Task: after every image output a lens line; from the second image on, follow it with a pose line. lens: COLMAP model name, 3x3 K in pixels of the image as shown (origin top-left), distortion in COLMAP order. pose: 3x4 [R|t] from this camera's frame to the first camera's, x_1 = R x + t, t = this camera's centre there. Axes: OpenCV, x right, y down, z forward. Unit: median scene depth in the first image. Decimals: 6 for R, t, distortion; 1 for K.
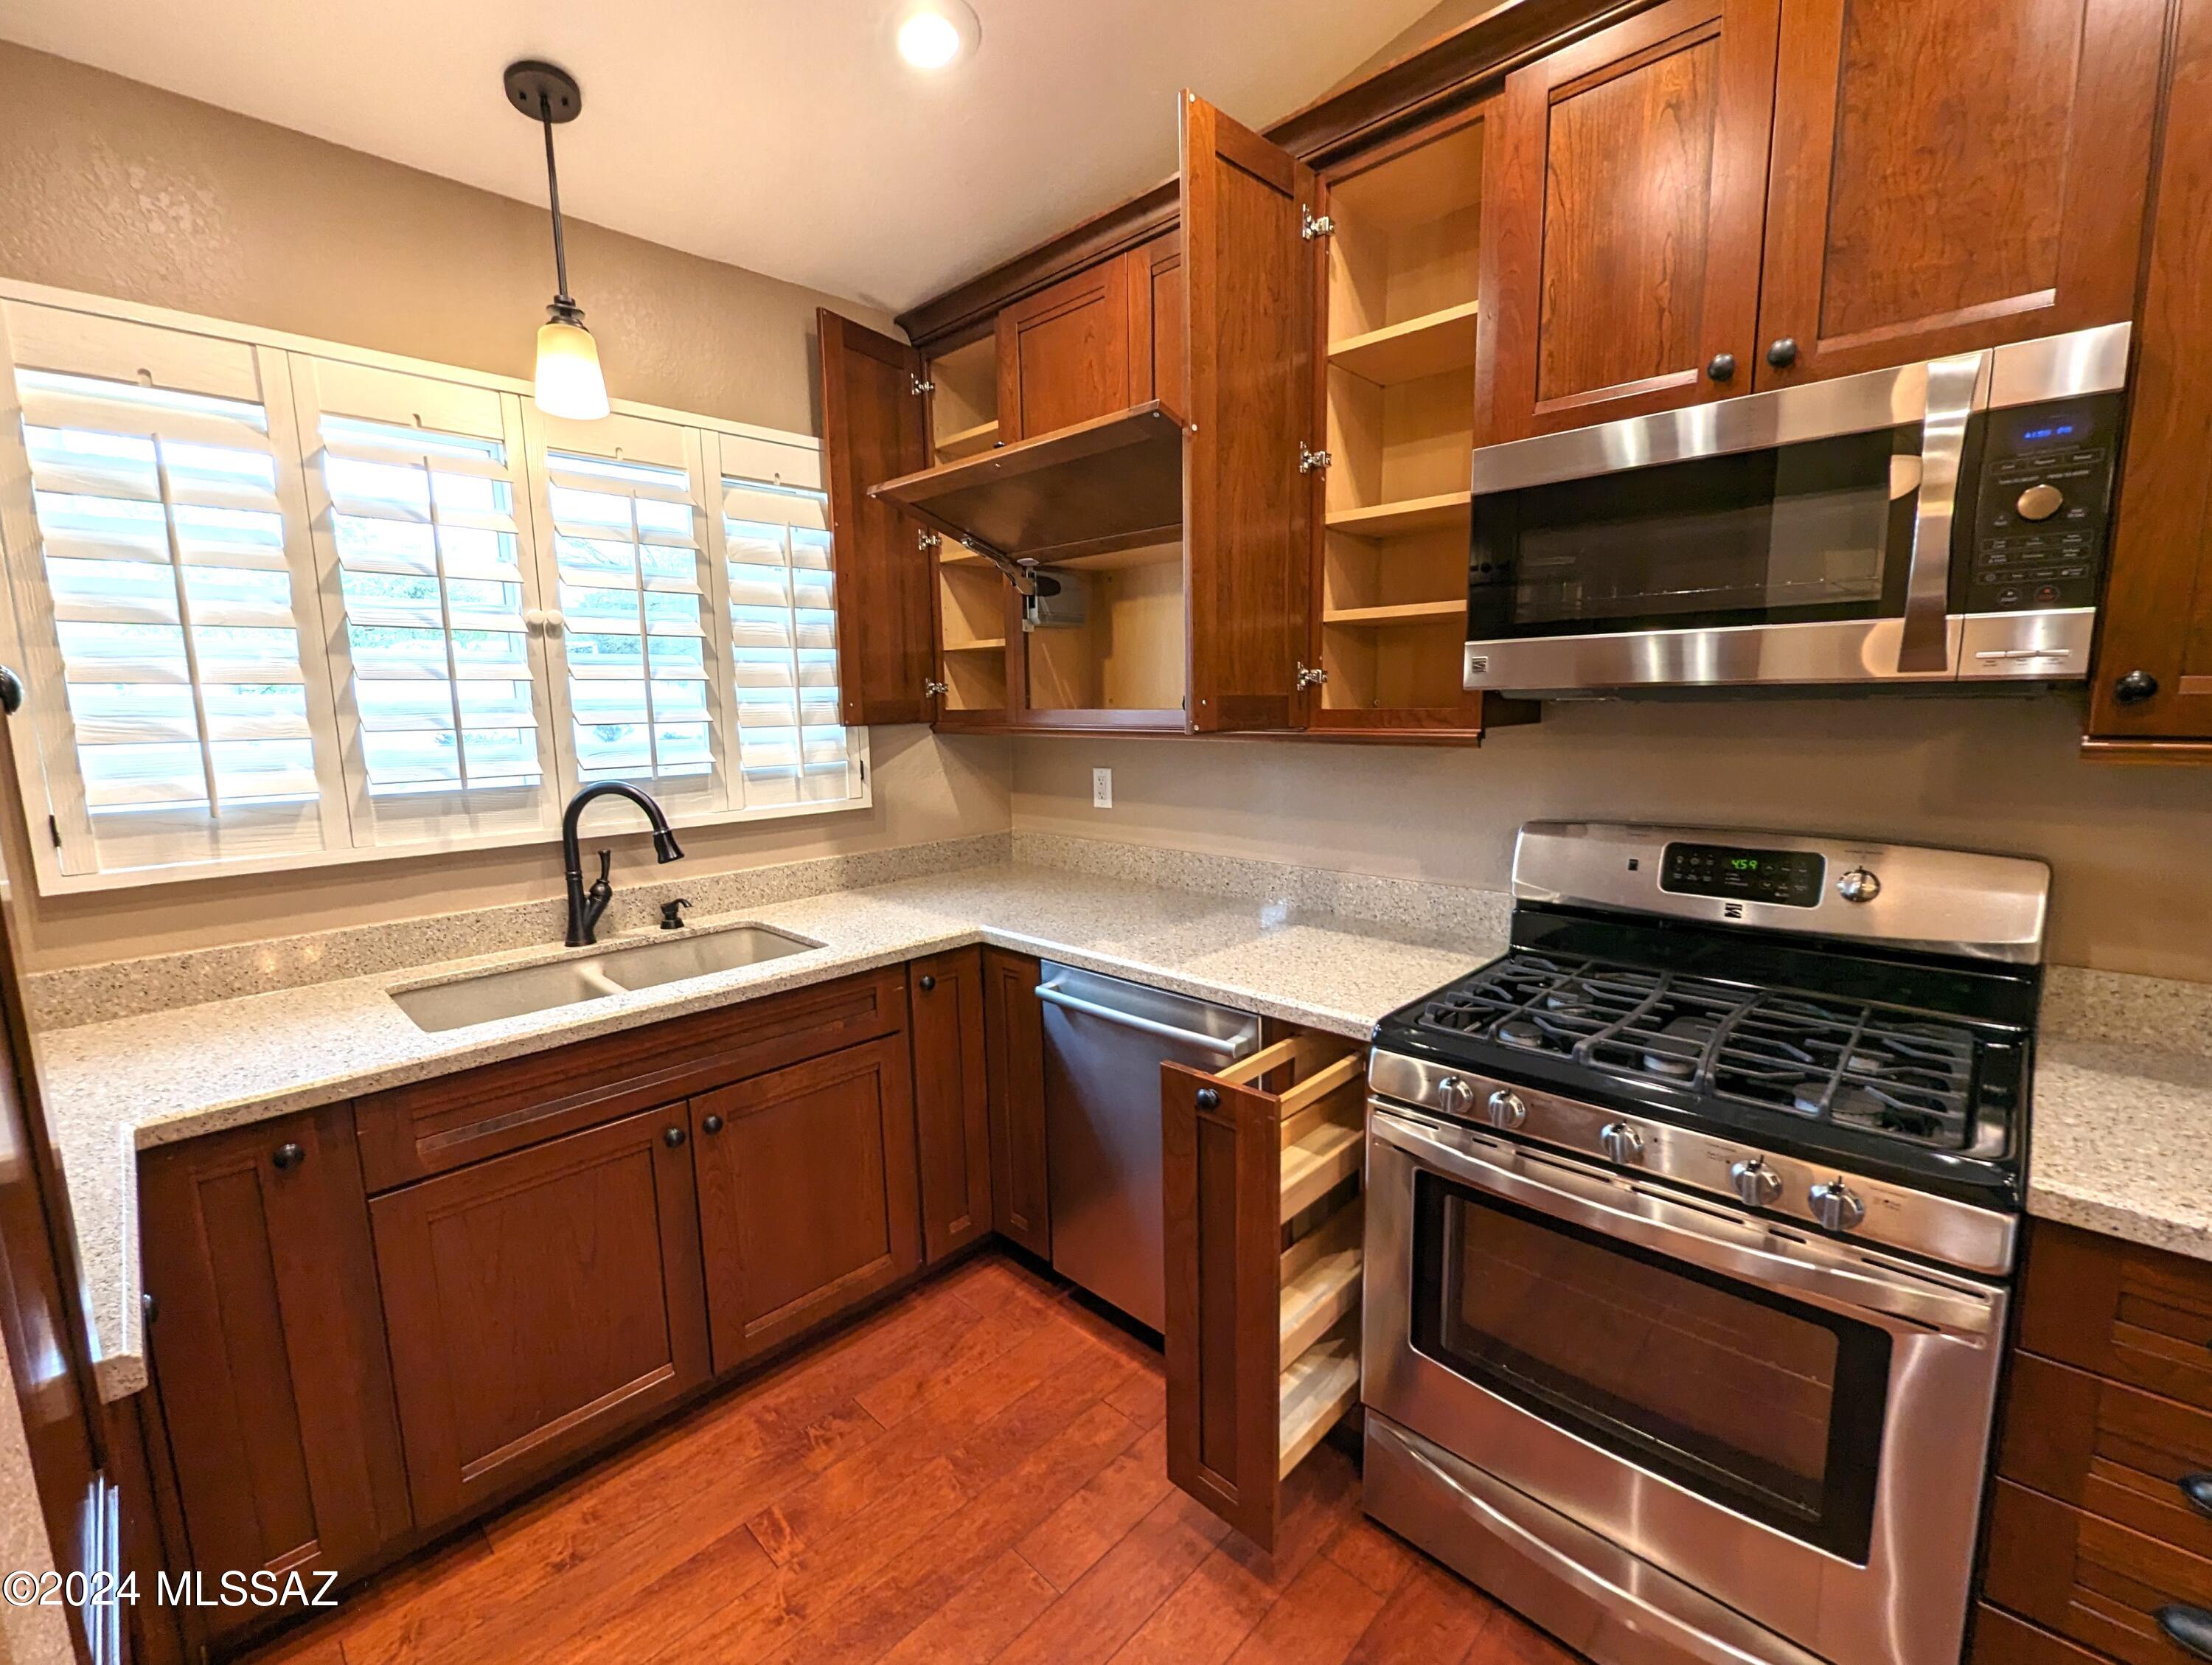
lens RADIAL K [[953.1, 0, 1109.8], [0, 953.1, 837.7], [0, 0, 1]] dist [0.001345, -0.001739]
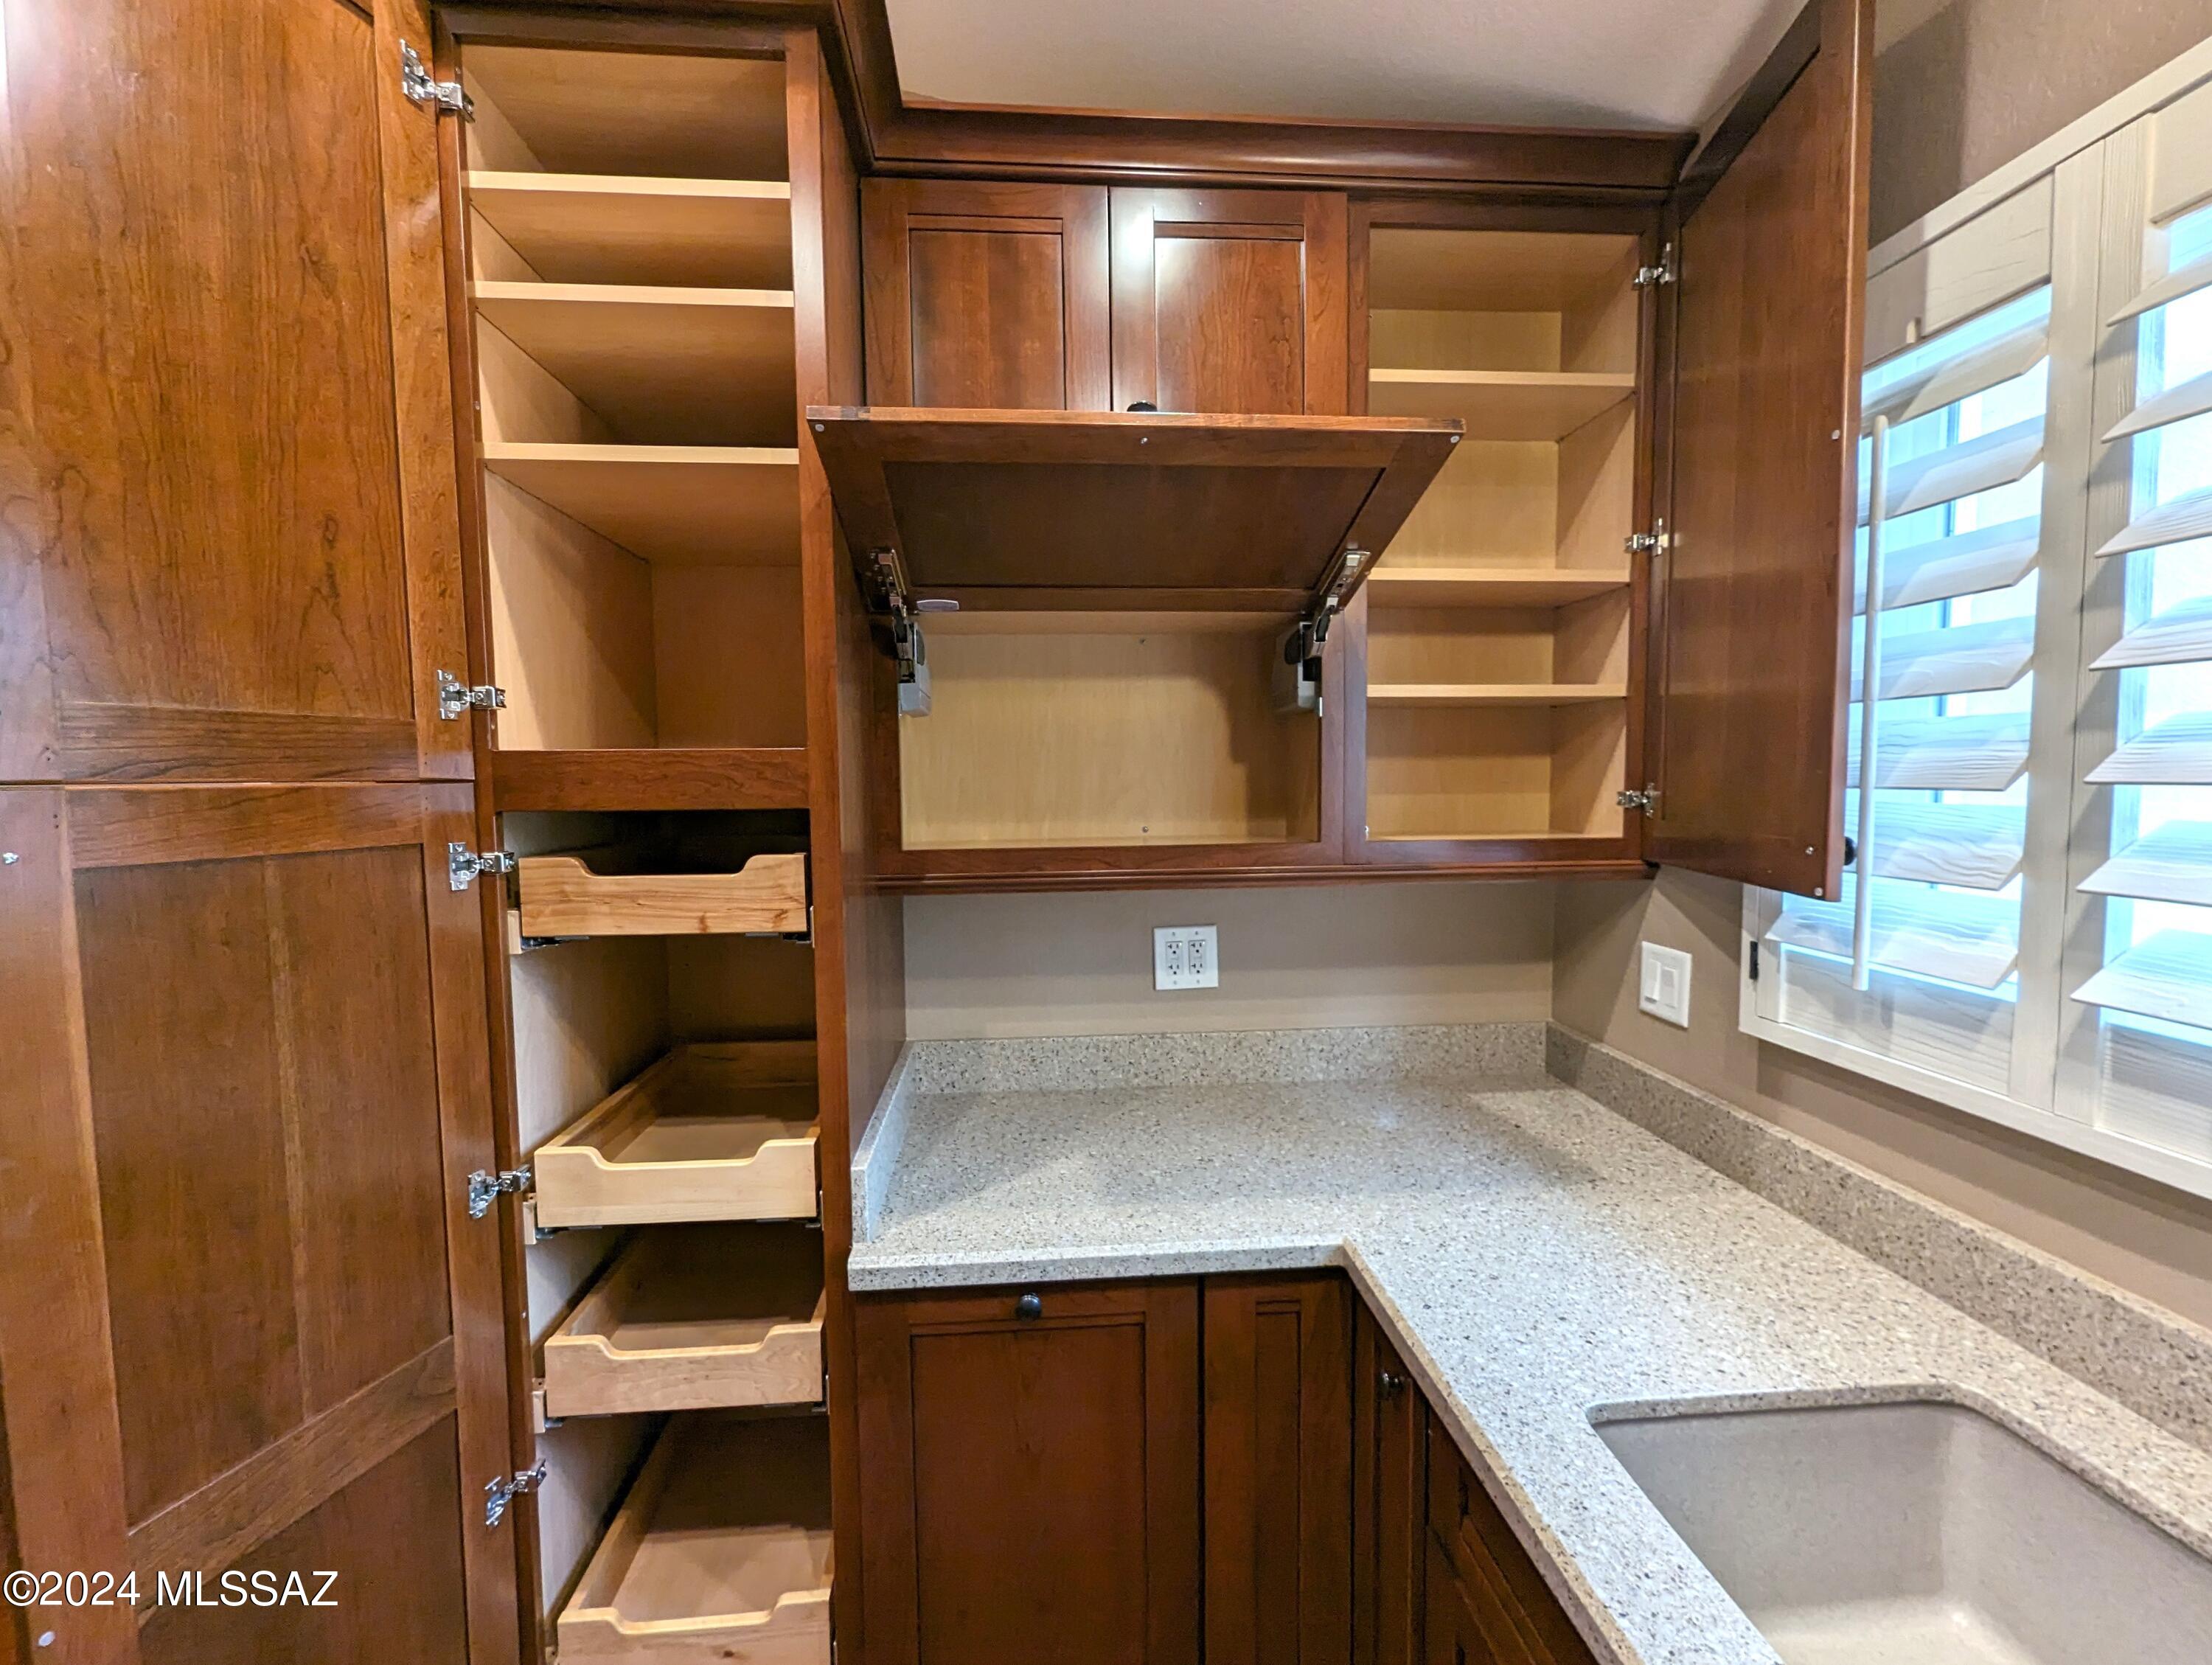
lens RADIAL K [[953.1, 0, 1105.4], [0, 953.1, 837.3], [0, 0, 1]] dist [0.001345, -0.001739]
pose [[-0.663711, 0.073746, -0.744345, -0.109379], [-0.089776, 0.980080, 0.177151, -0.191327], [0.742582, 0.184402, -0.643870, 1.011023]]
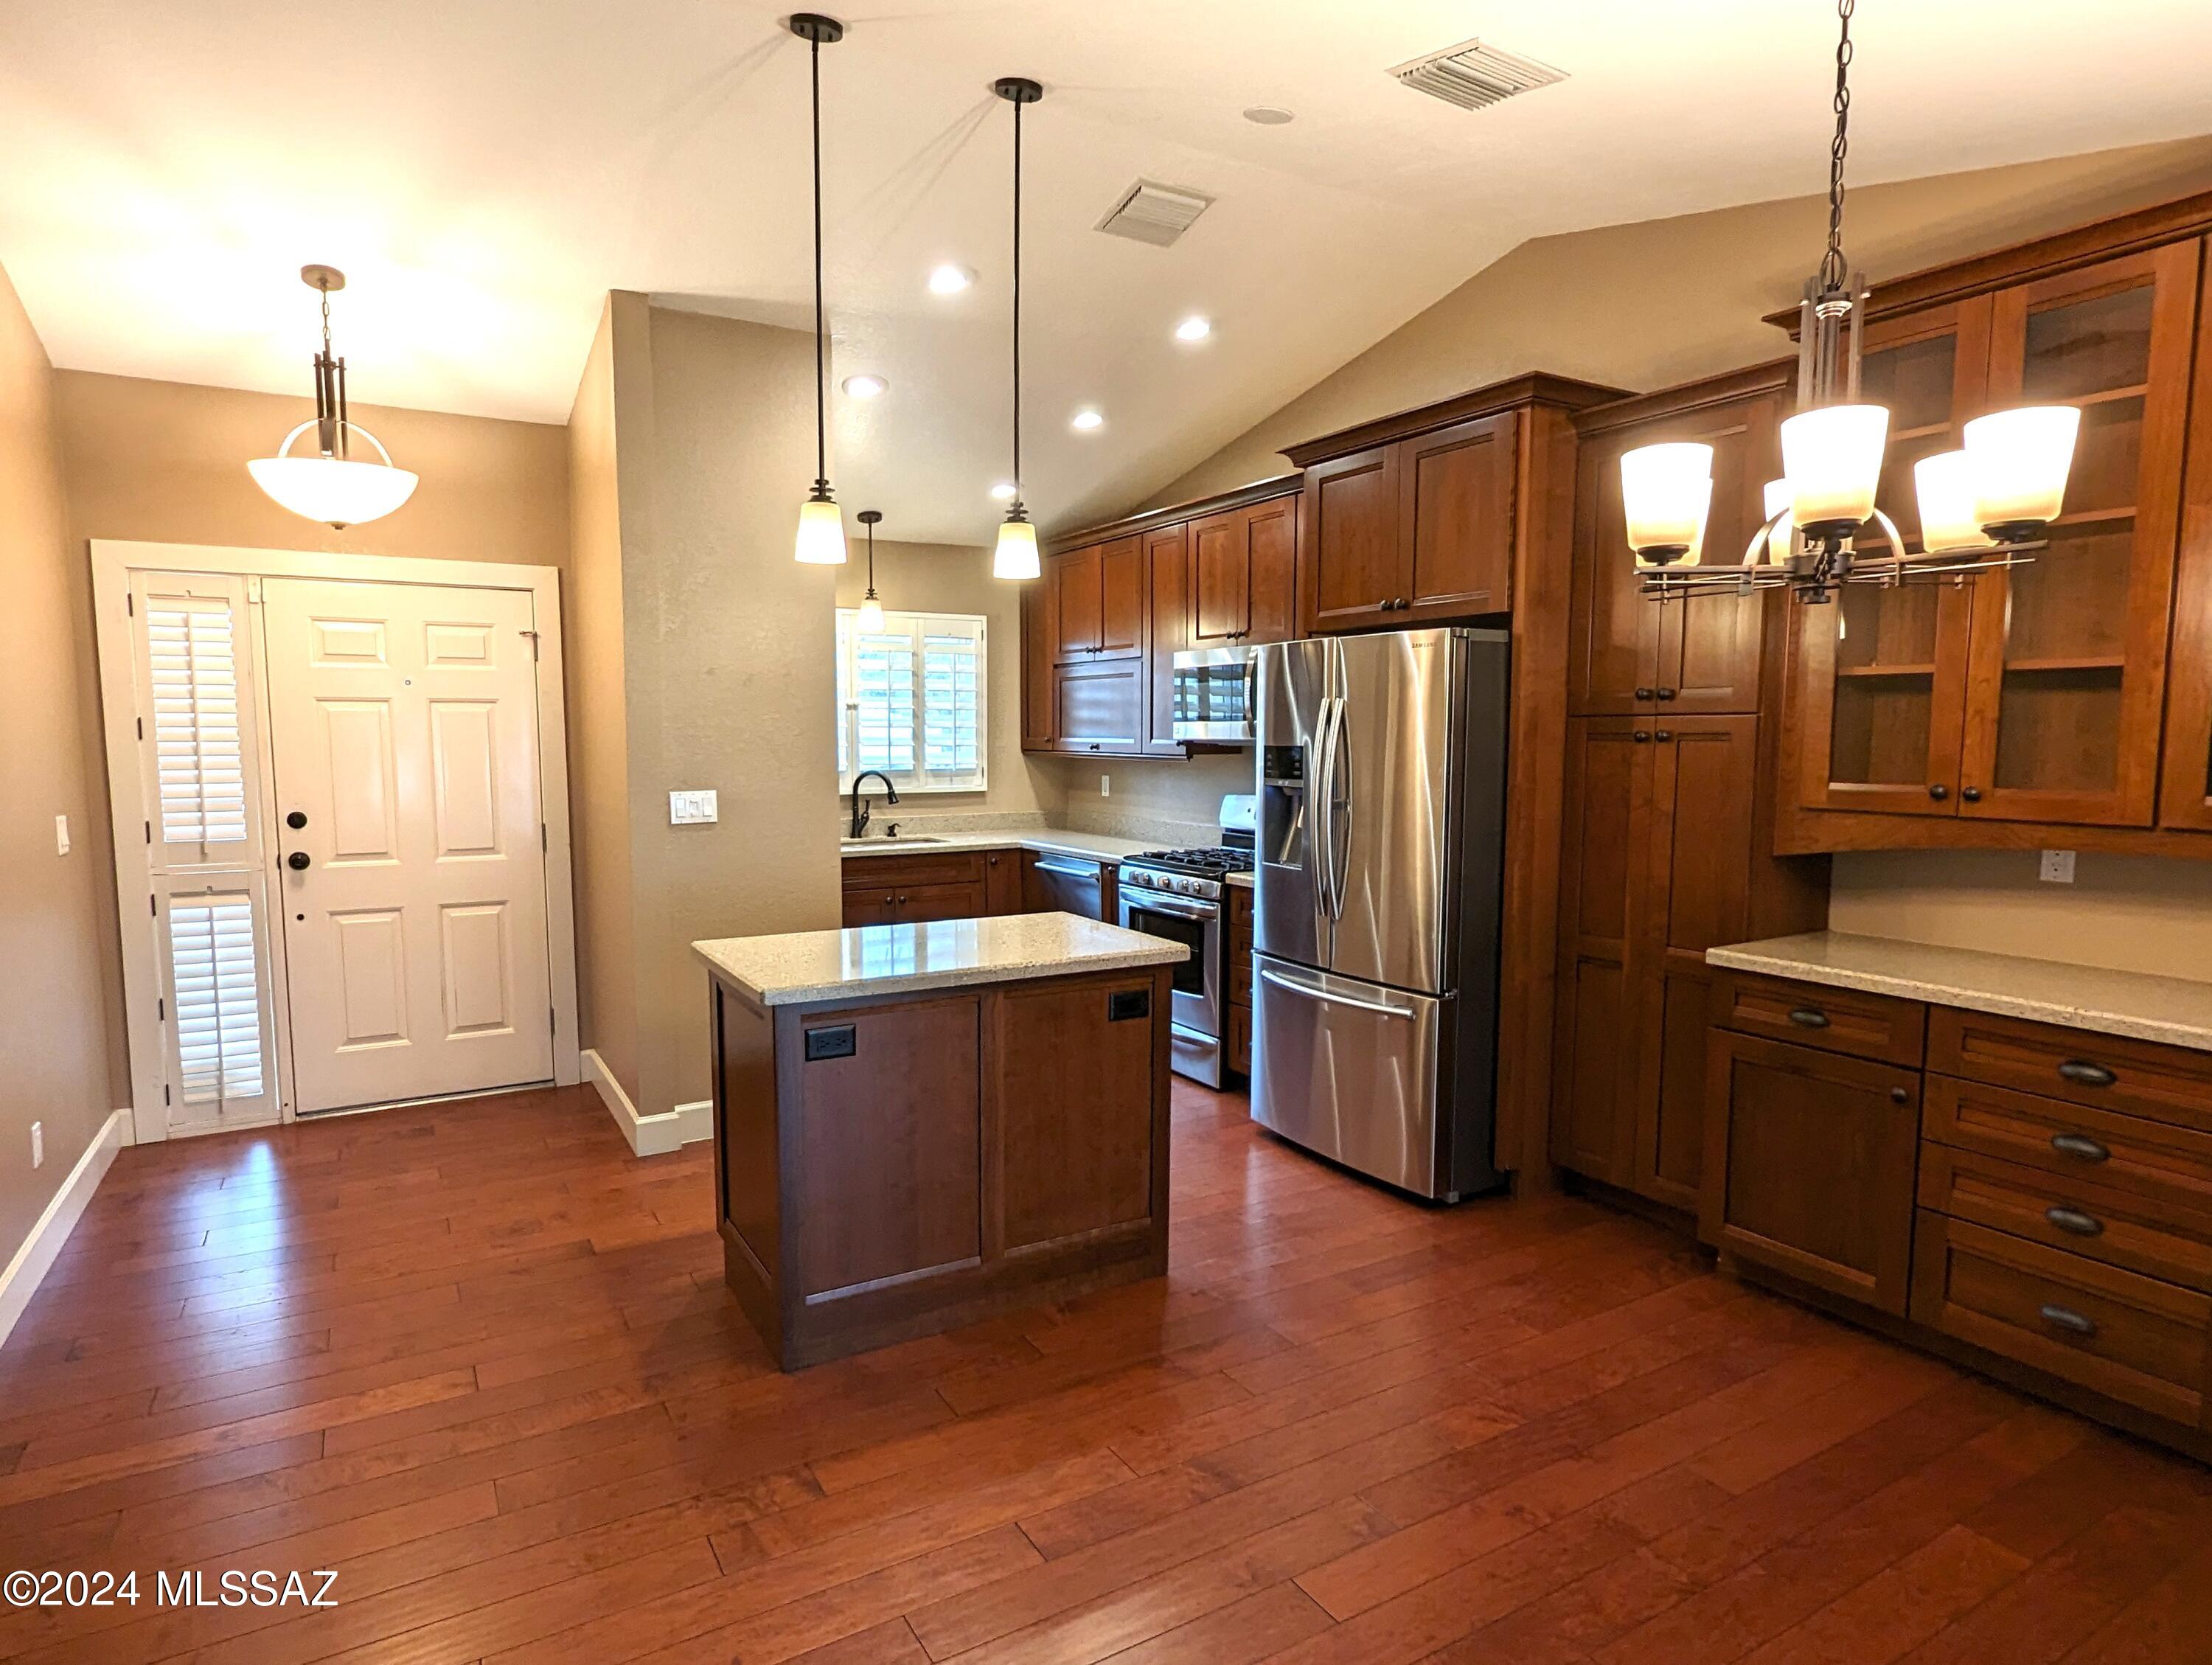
lens RADIAL K [[1207.1, 0, 1100.3], [0, 1207.1, 838.1], [0, 0, 1]] dist [-0.002670, -0.000054]
pose [[0.965911, 0.039596, -0.255828, 1.011089], [-0.054458, 0.997199, -0.051271, 0.294685], [0.253081, 0.063455, 0.965362, -2.207910]]
